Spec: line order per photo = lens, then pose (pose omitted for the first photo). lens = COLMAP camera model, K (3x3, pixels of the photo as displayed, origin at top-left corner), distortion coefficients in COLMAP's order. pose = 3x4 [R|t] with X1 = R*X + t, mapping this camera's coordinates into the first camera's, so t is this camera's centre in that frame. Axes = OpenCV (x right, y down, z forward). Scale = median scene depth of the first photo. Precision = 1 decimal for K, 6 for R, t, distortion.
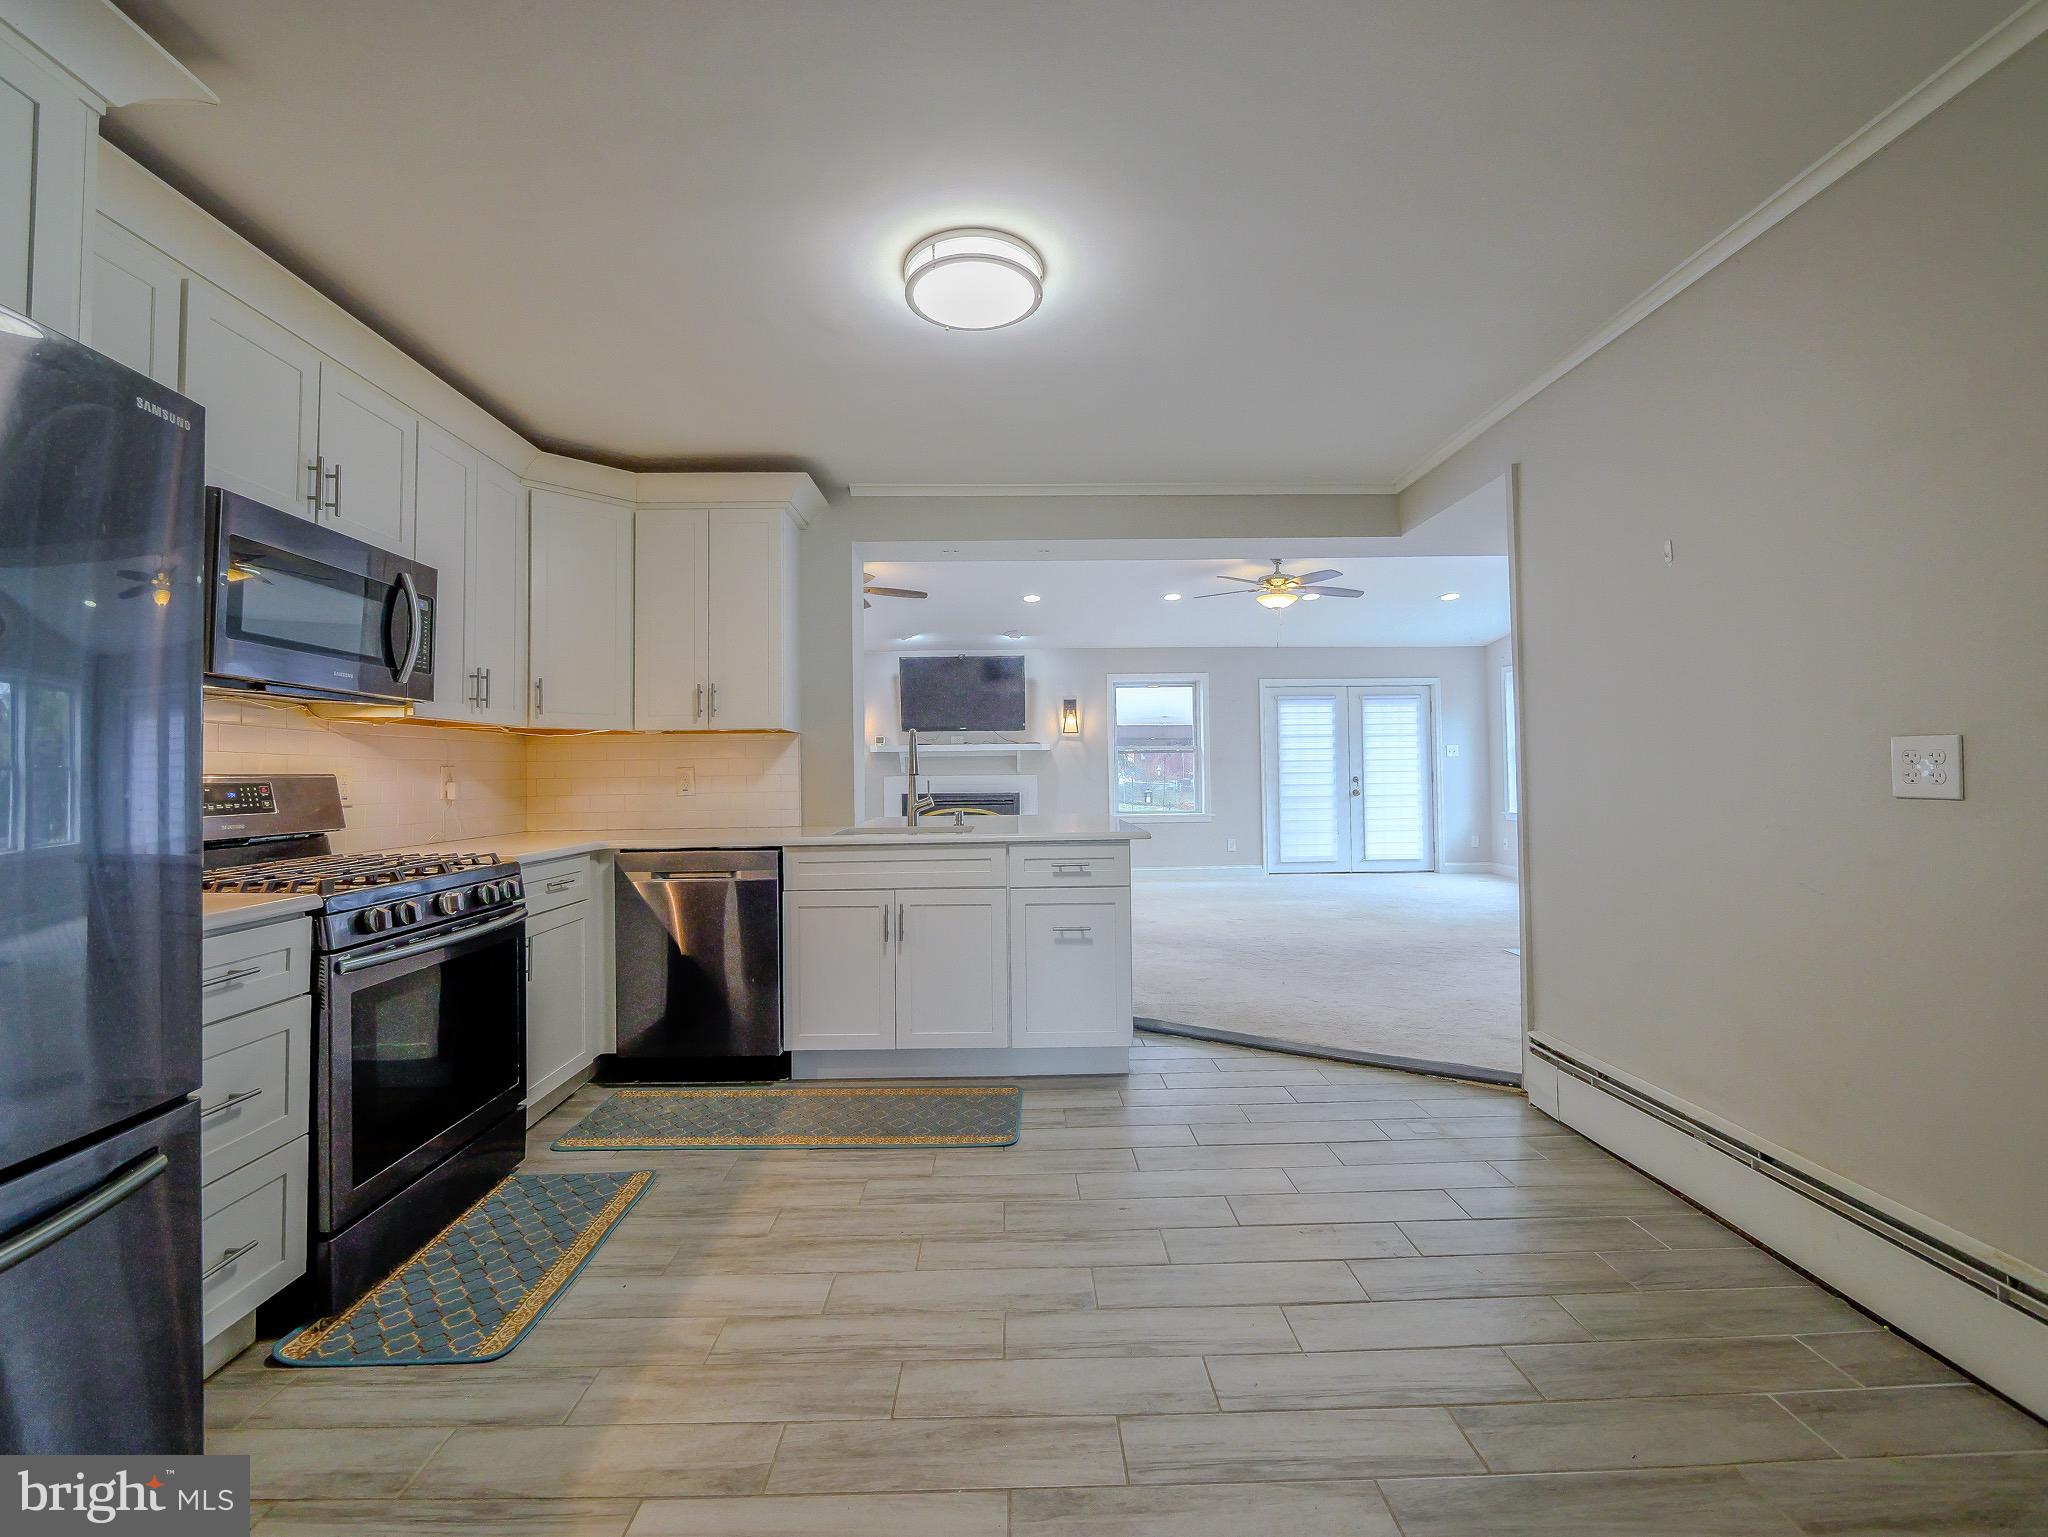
lens RADIAL K [[846.7, 0, 1019.9], [0, 846.7, 759.2], [0, 0, 1]] dist [-0.005065, 0.000102]
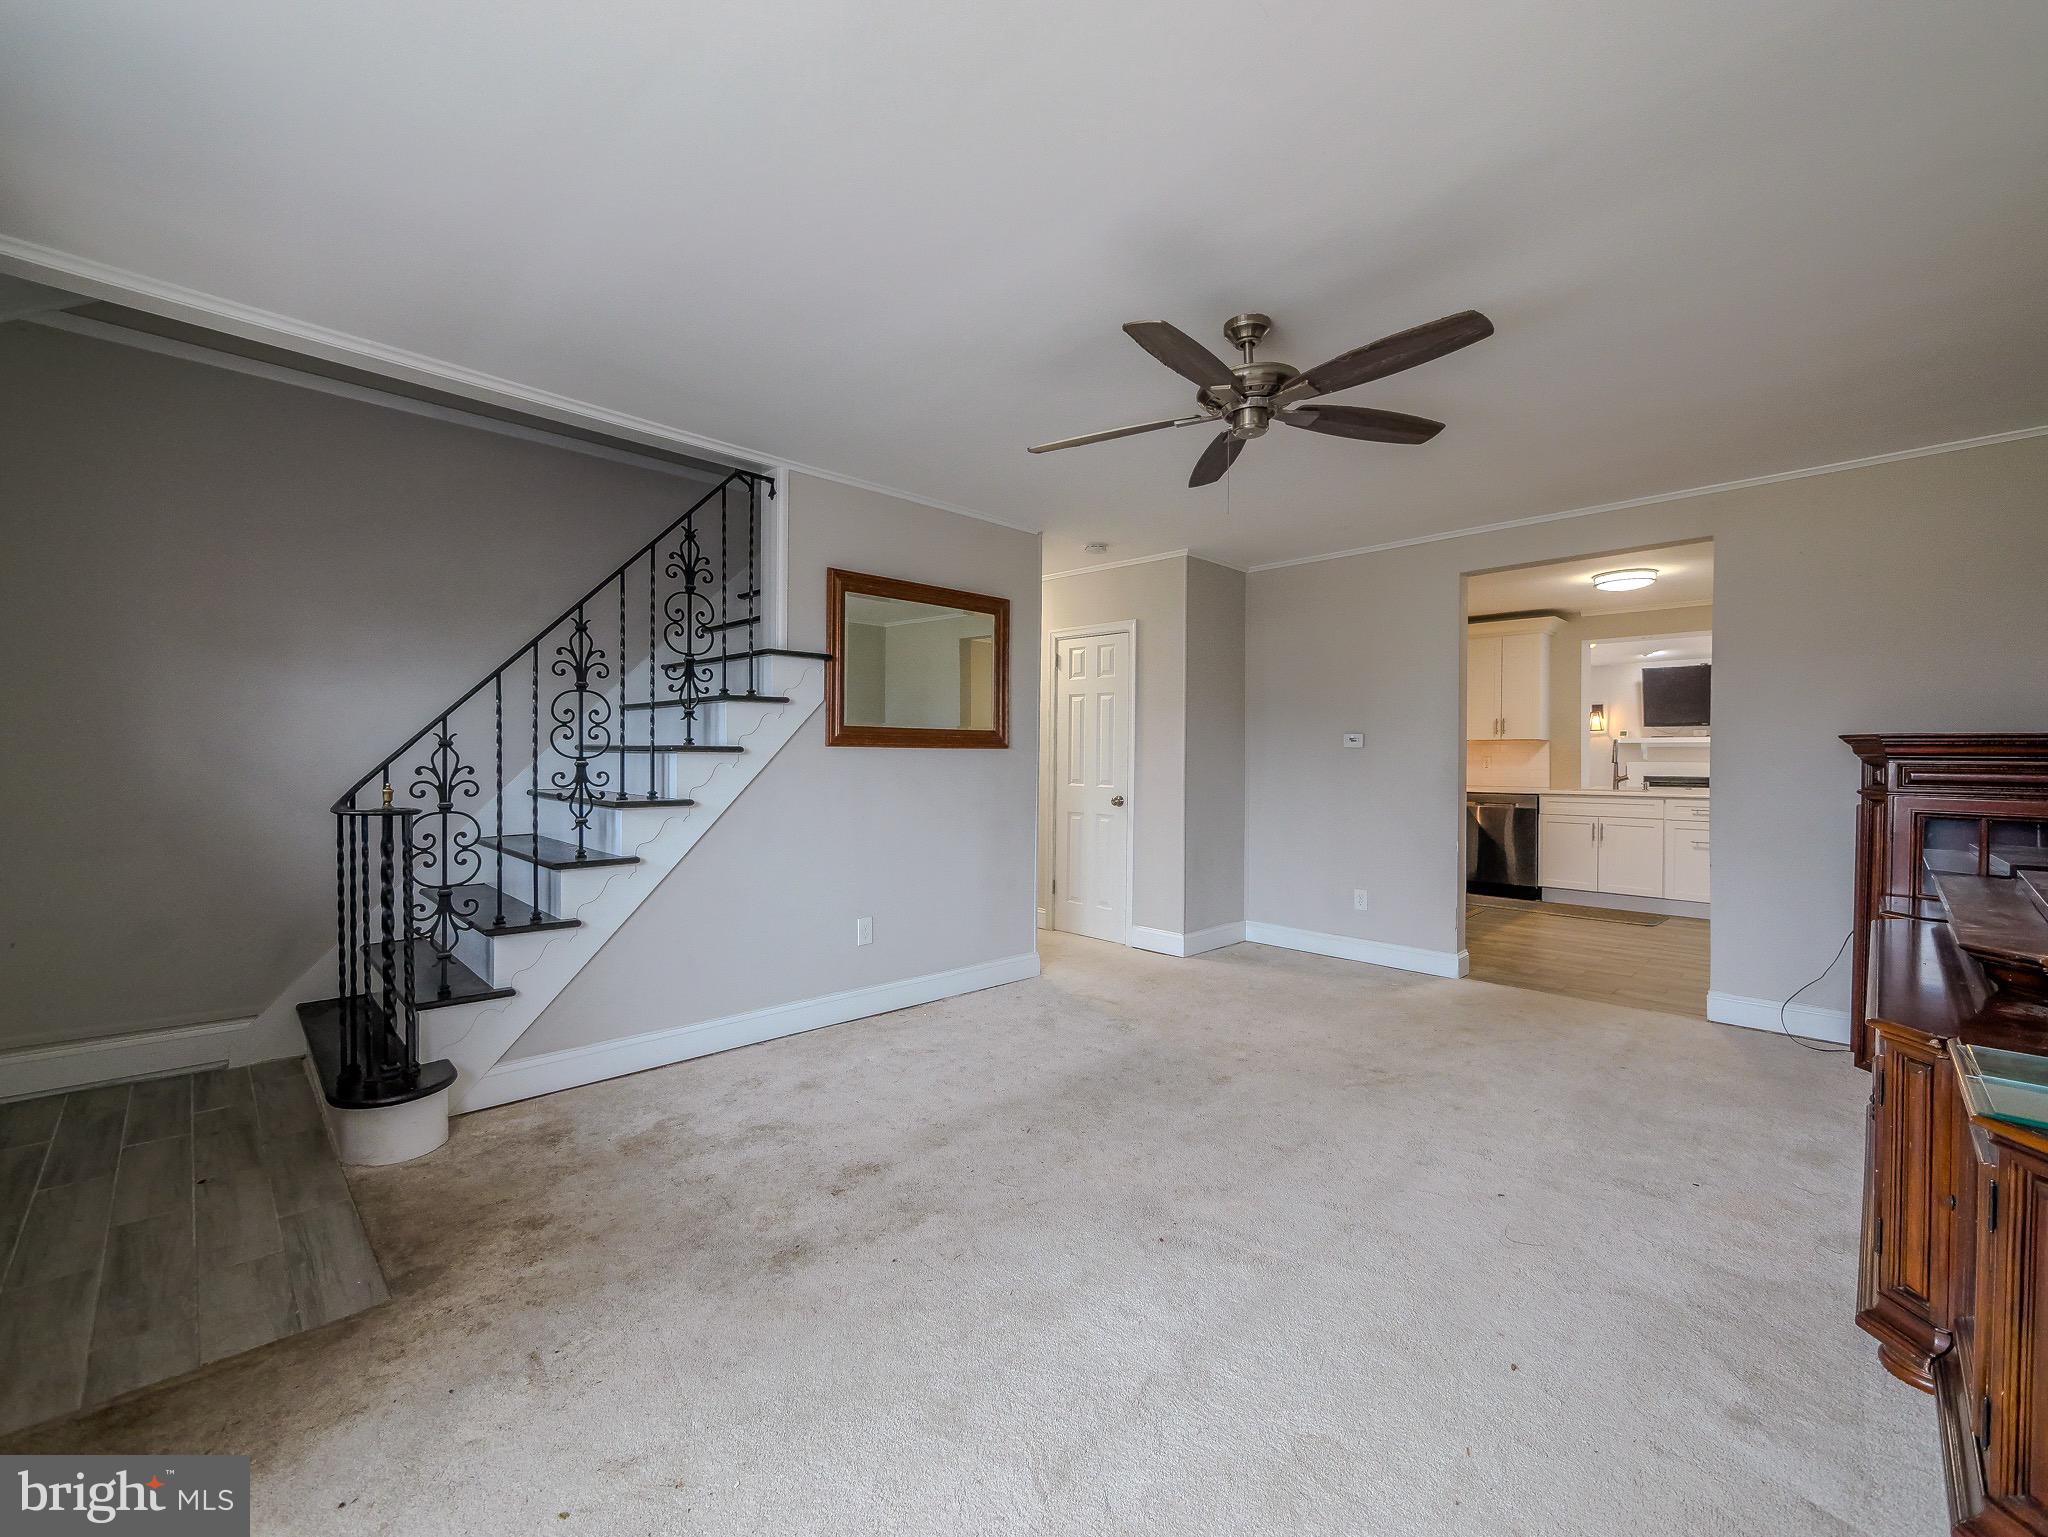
lens RADIAL K [[846.7, 0, 1019.9], [0, 846.7, 759.2], [0, 0, 1]] dist [-0.005065, 0.000102]
pose [[0.682045, 0.018397, -0.731079, 0.150127], [0.000797, 0.999664, 0.025899, -0.016821], [0.731310, -0.018247, 0.681801, -0.552133]]
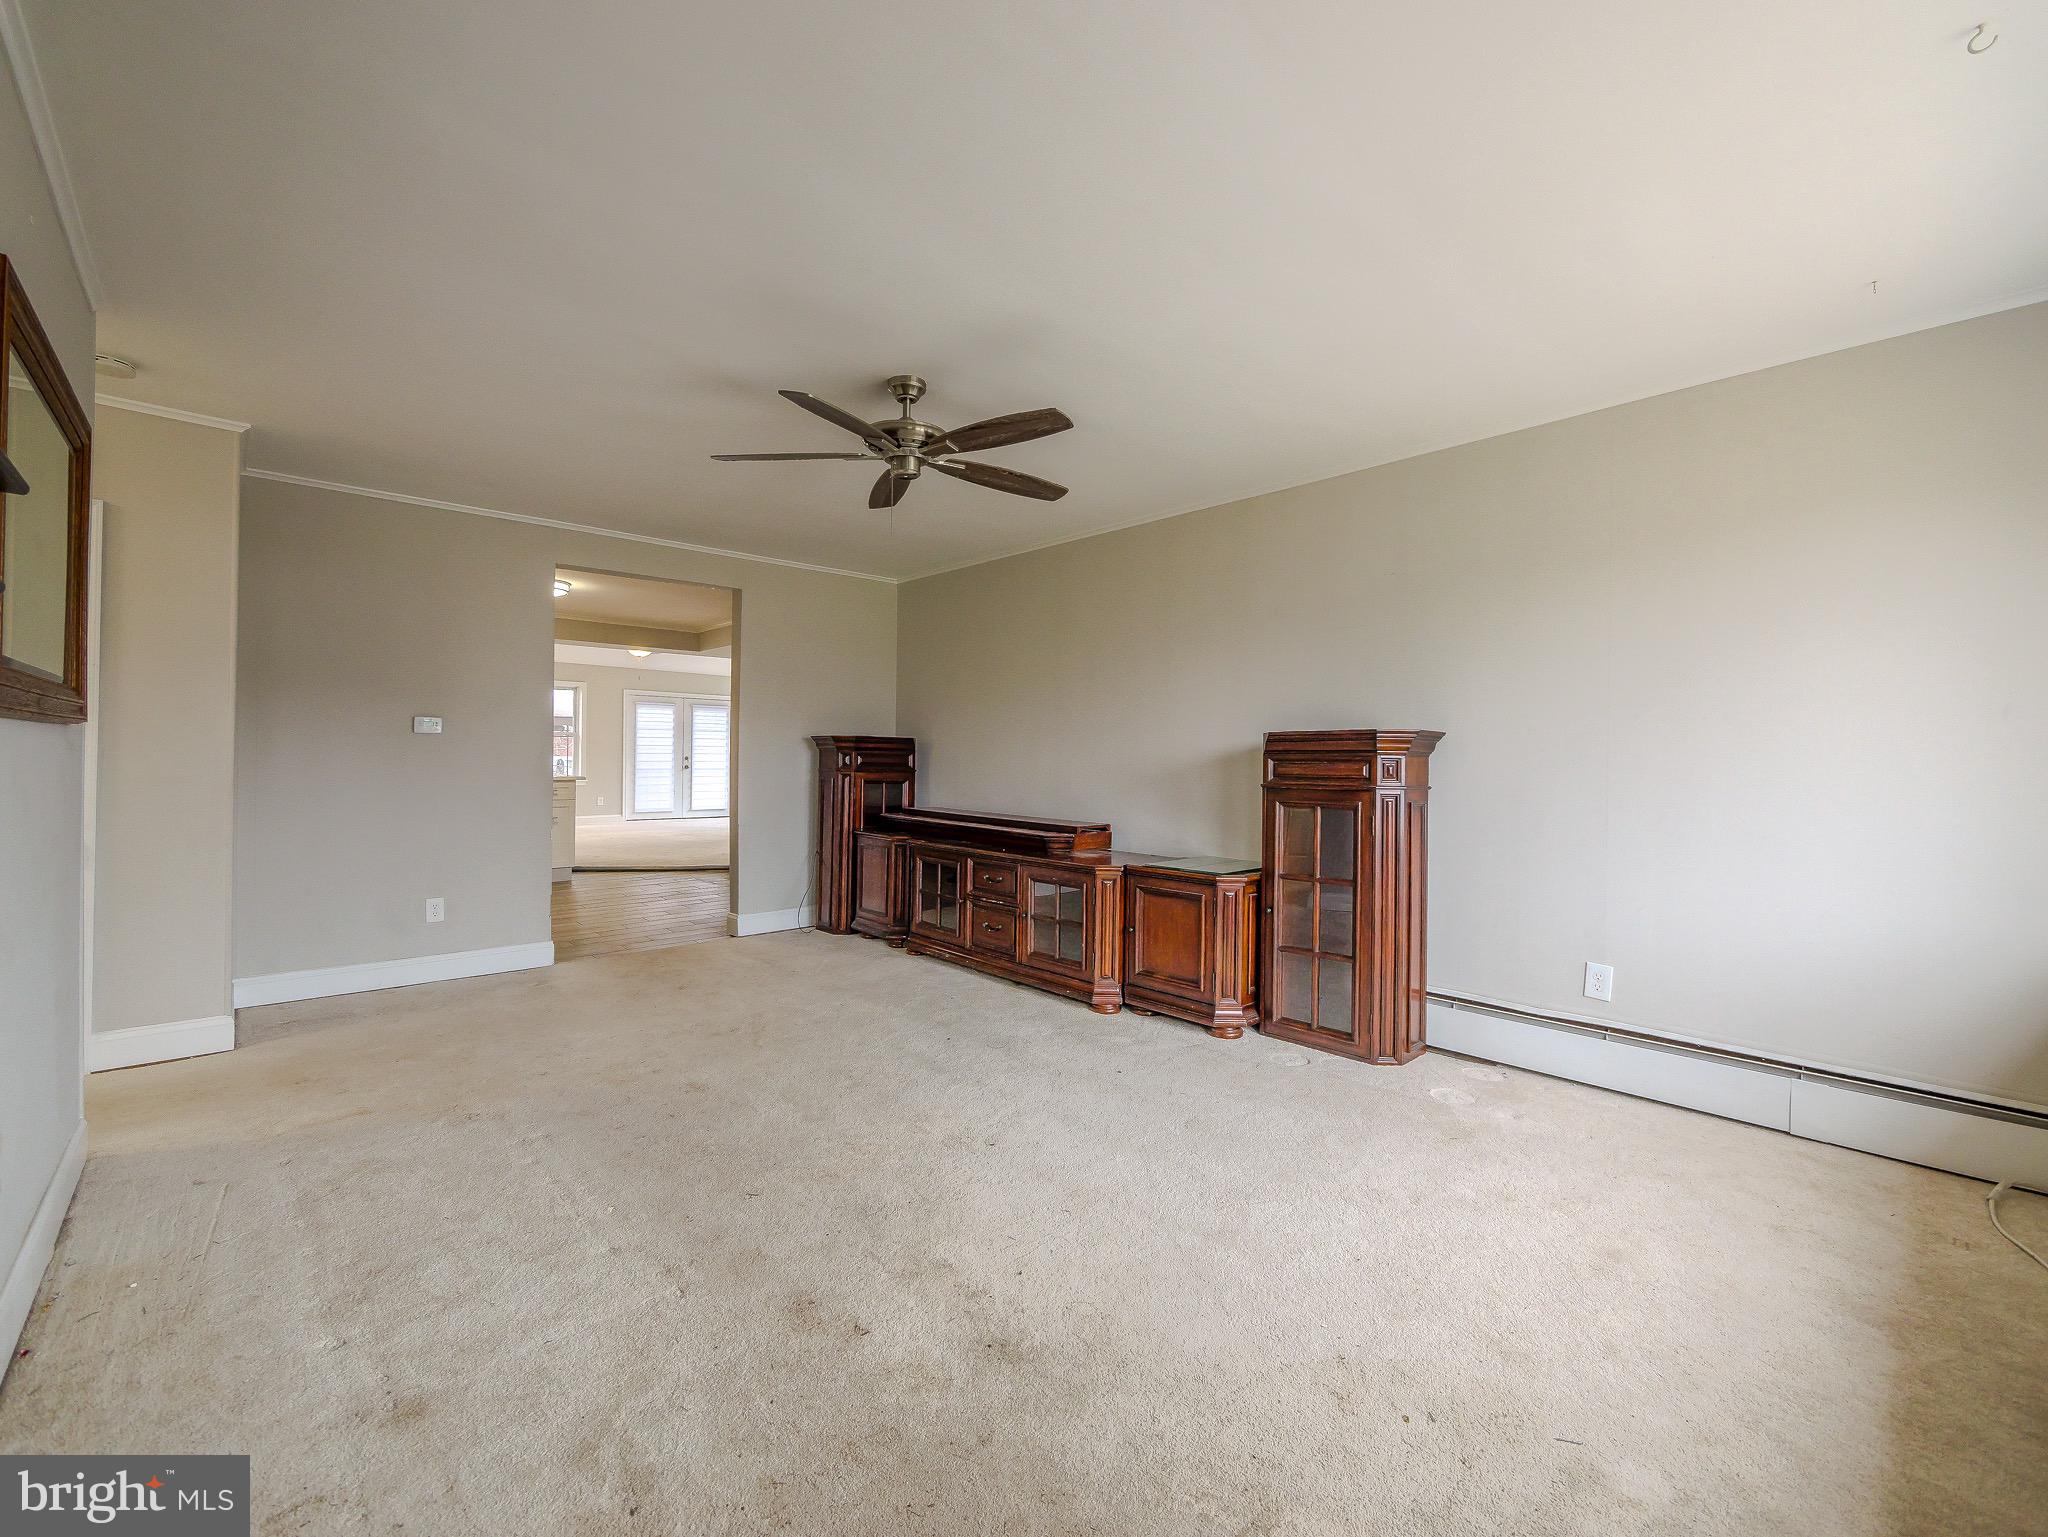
lens RADIAL K [[846.7, 0, 1019.9], [0, 846.7, 759.2], [0, 0, 1]] dist [-0.005065, 0.000102]
pose [[0.748834, 0.022944, 0.662360, -0.178968], [-0.038006, 0.999243, 0.008354, -0.010716], [-0.661667, -0.031429, 0.749139, -0.583049]]
